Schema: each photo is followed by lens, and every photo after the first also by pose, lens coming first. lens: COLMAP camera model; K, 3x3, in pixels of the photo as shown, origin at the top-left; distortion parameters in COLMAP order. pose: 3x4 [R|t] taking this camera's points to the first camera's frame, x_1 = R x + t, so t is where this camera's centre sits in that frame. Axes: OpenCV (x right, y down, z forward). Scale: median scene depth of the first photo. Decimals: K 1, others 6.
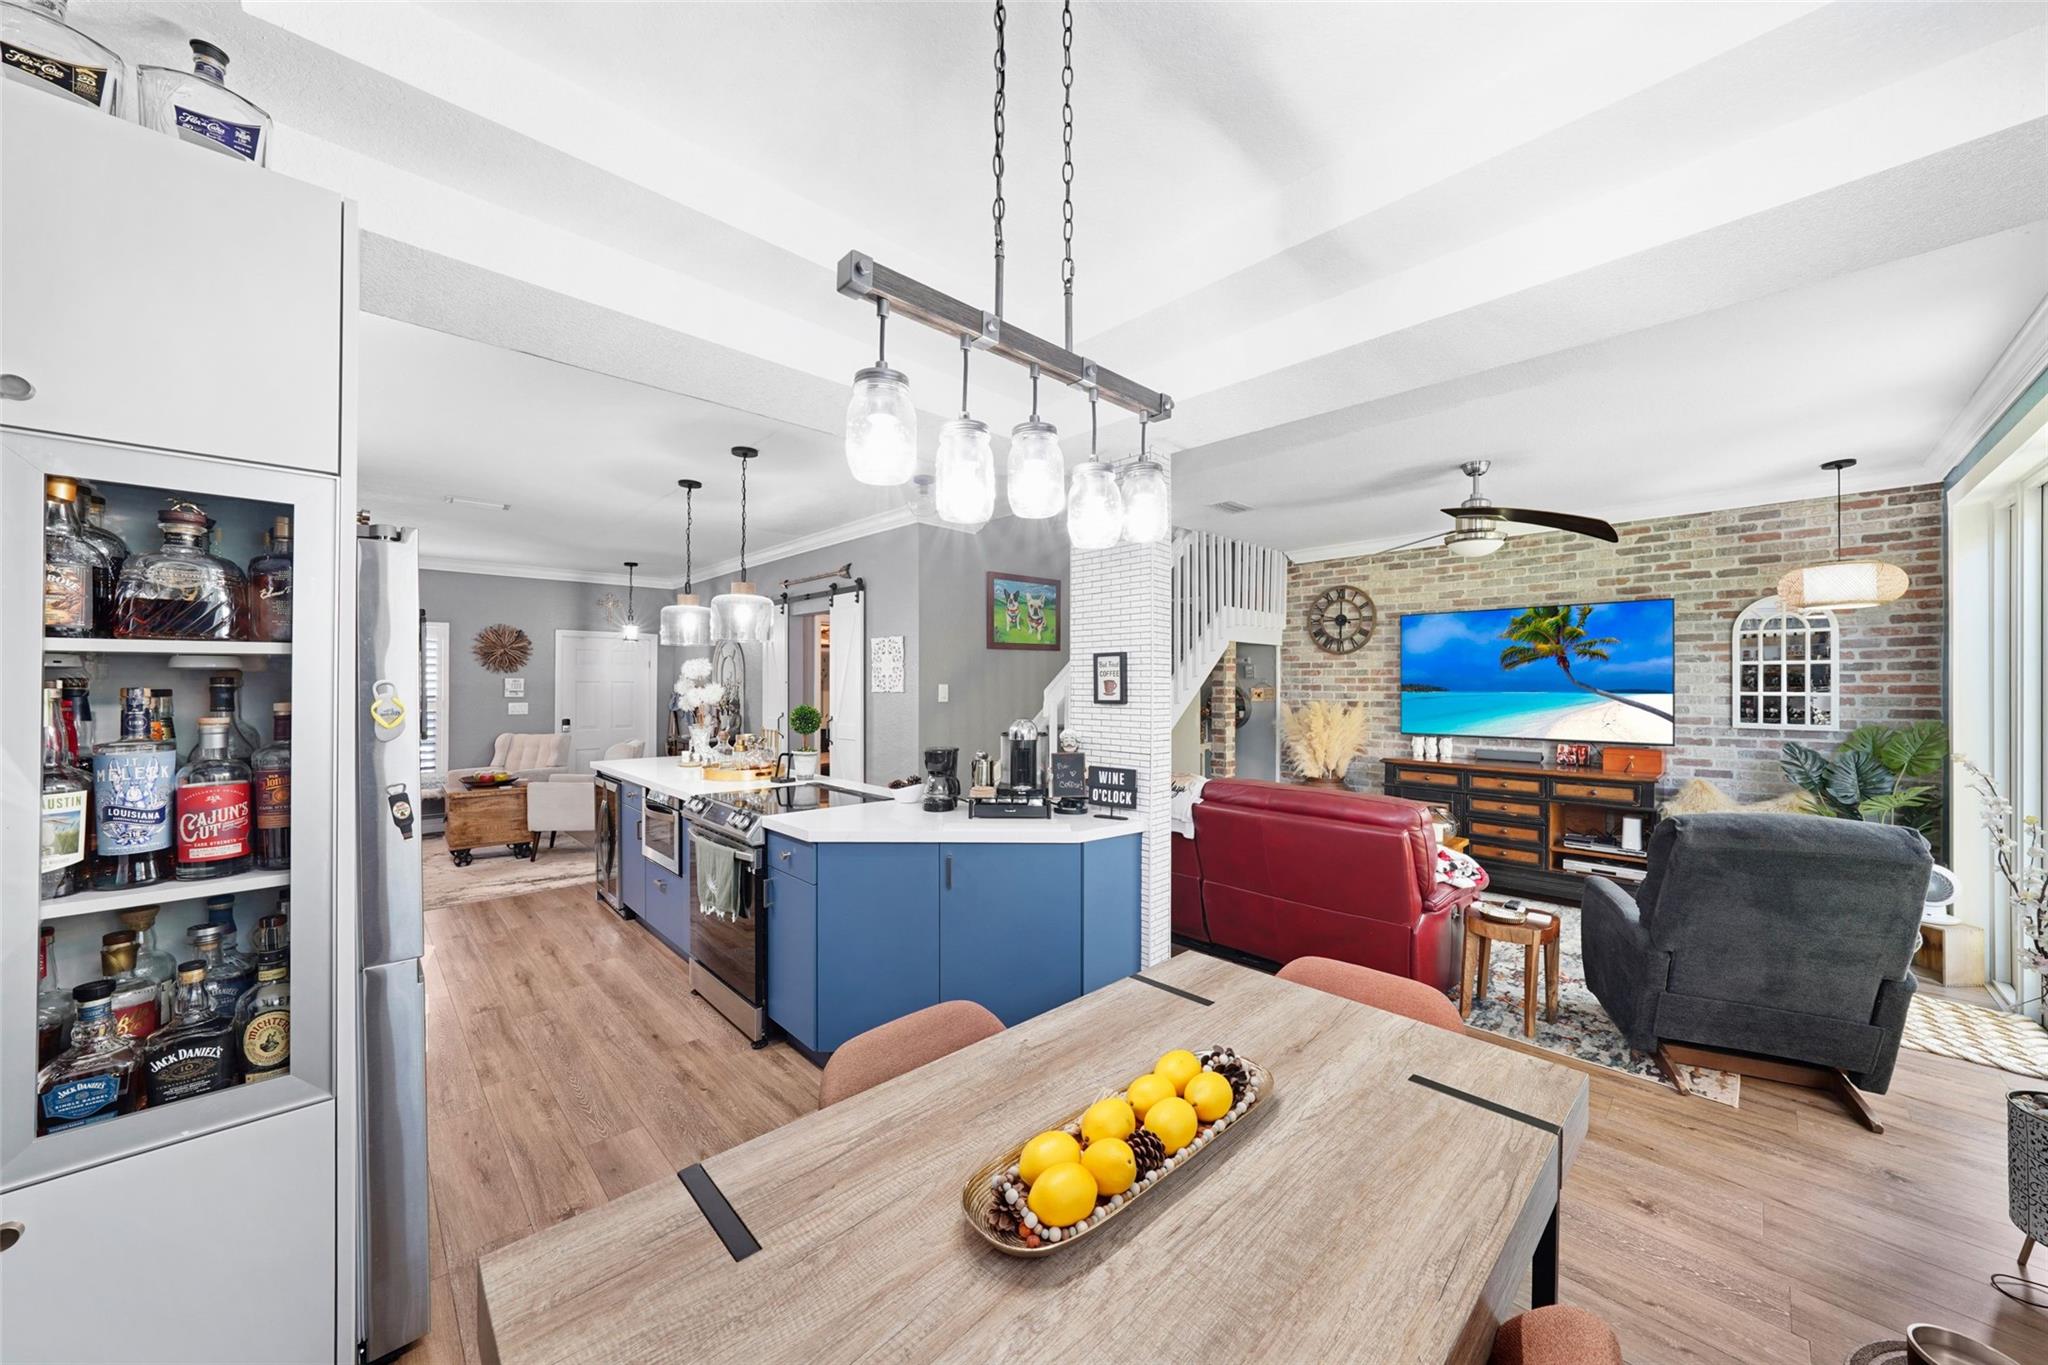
lens RADIAL K [[707.1, 0, 1024.0], [0, 707.1, 682.5], [0, 0, 1]] dist [-0.009357, -0.000003]
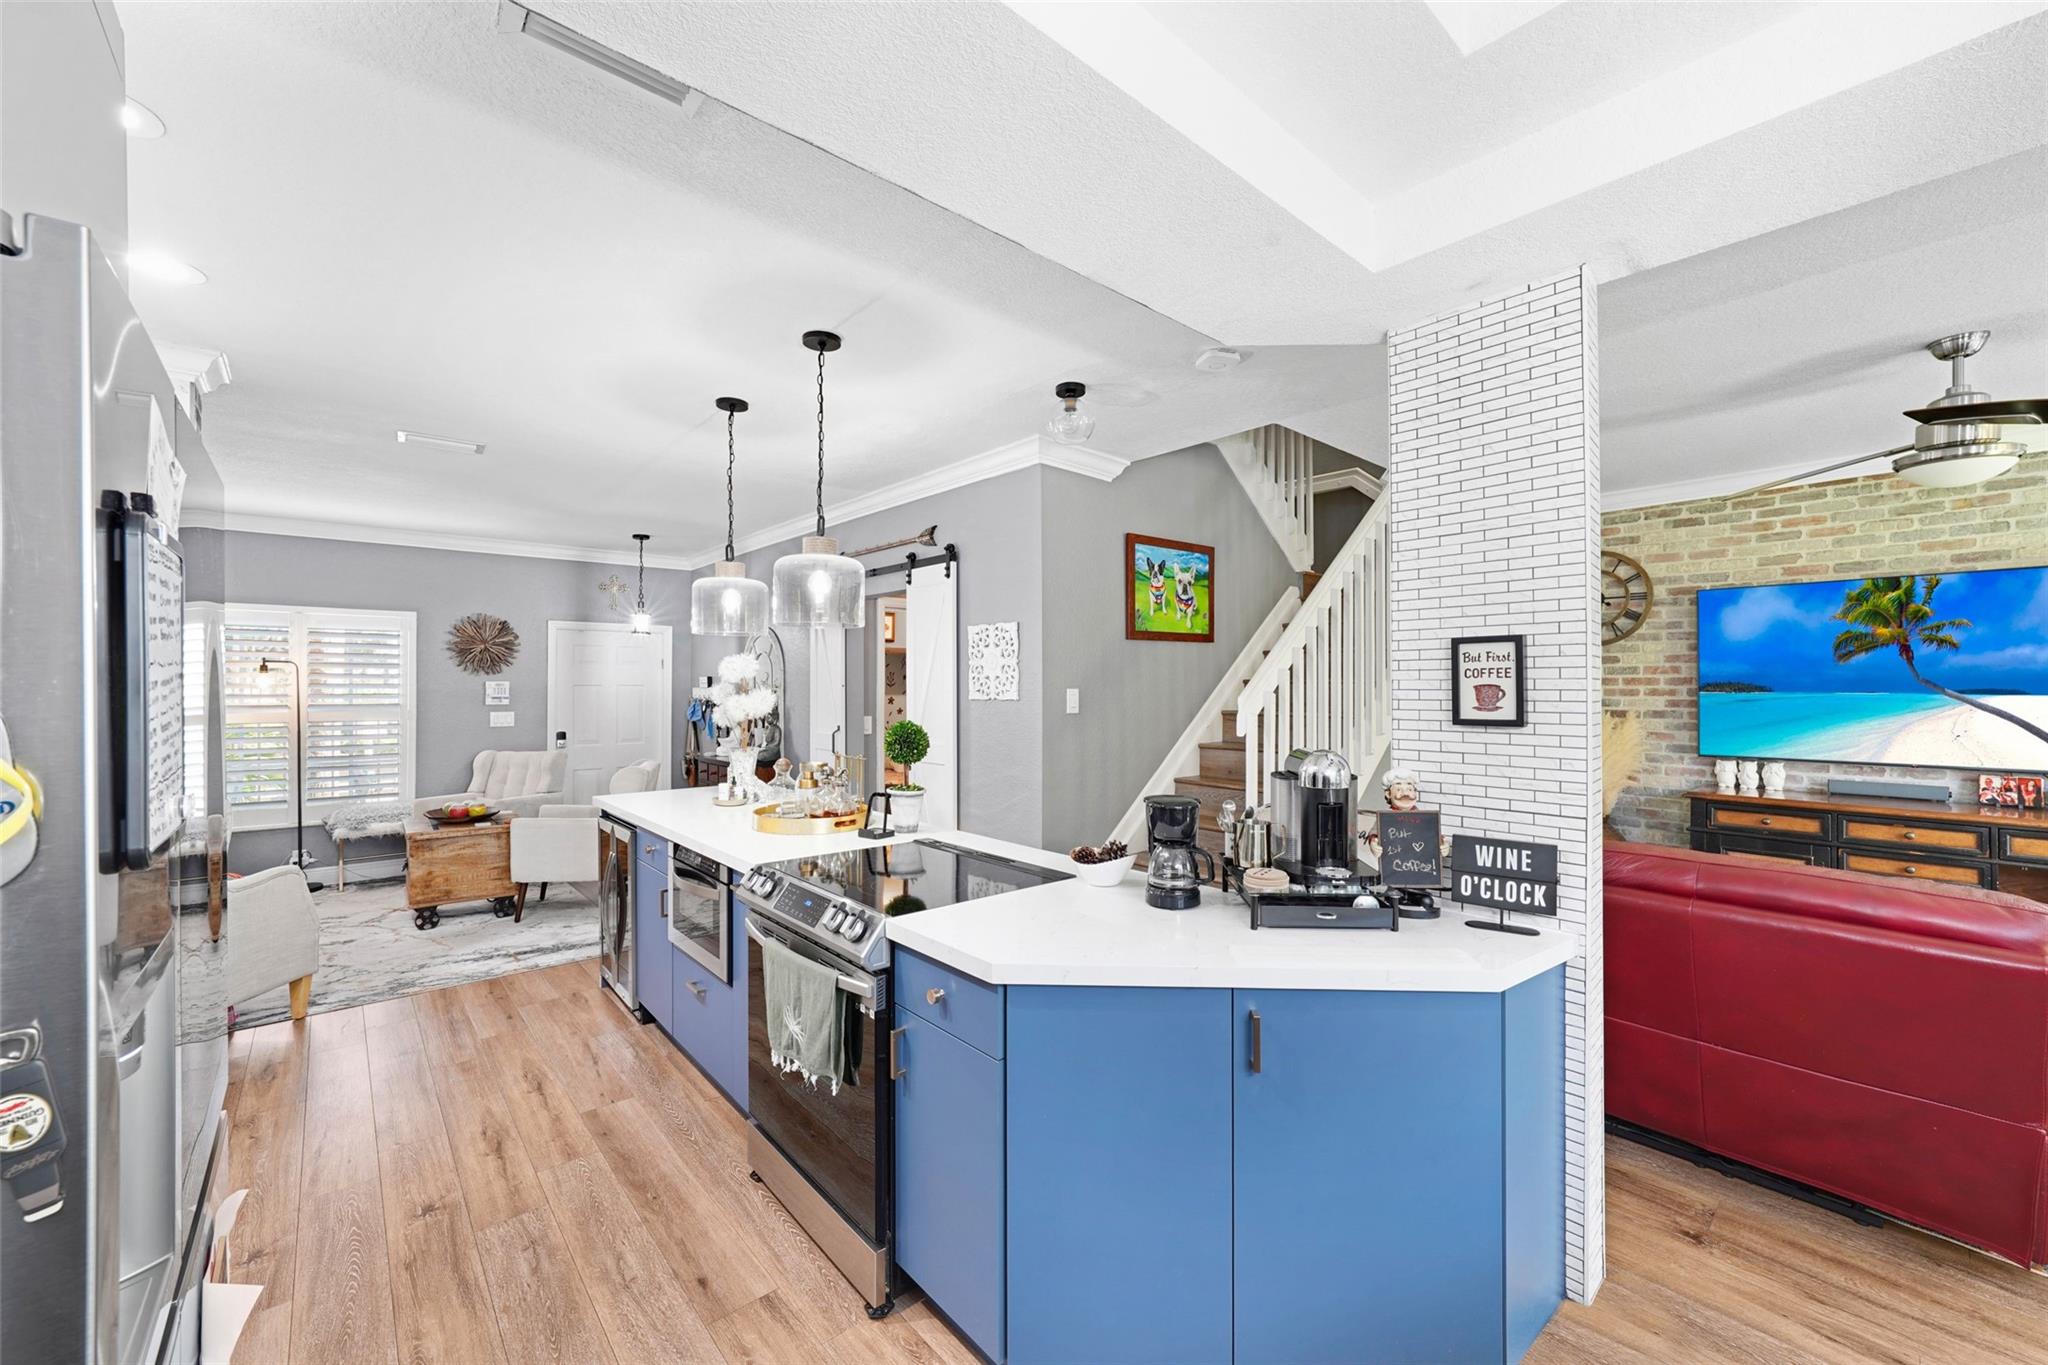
lens RADIAL K [[794.8, 0, 1030.1], [0, 794.8, 679.3], [0, 0, 1]] dist [-0.007674, 0.006210]
pose [[0.999041, -0.002890, -0.043679, -0.128747], [0.002643, 0.999980, -0.005710, -0.002705], [0.043695, 0.005589, 0.999029, 0.201359]]
